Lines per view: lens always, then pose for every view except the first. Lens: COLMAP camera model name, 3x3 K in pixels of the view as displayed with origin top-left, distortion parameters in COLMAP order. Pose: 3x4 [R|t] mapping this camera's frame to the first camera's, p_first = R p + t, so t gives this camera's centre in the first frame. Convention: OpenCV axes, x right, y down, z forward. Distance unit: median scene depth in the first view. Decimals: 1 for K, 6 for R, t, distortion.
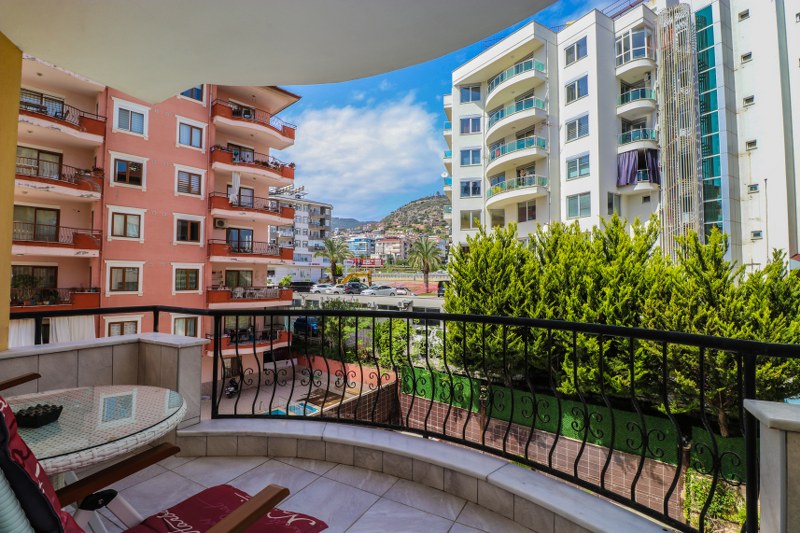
lens RADIAL K [[372.0, 0, 400.0], [0, 372.0, 266.5], [0, 0, 1]] dist [0.002531, -0.011902]
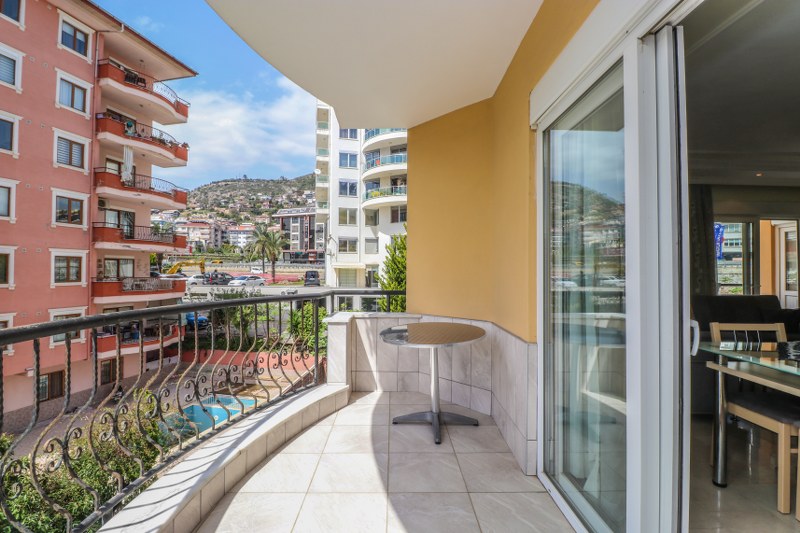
lens RADIAL K [[372.0, 0, 400.0], [0, 372.0, 266.5], [0, 0, 1]] dist [0.002531, -0.011902]
pose [[0.871923, 0.008474, 0.489571, -0.288829], [-0.021456, 0.999551, 0.020912, -0.003876], [-0.489174, -0.028738, 0.871713, -0.074883]]
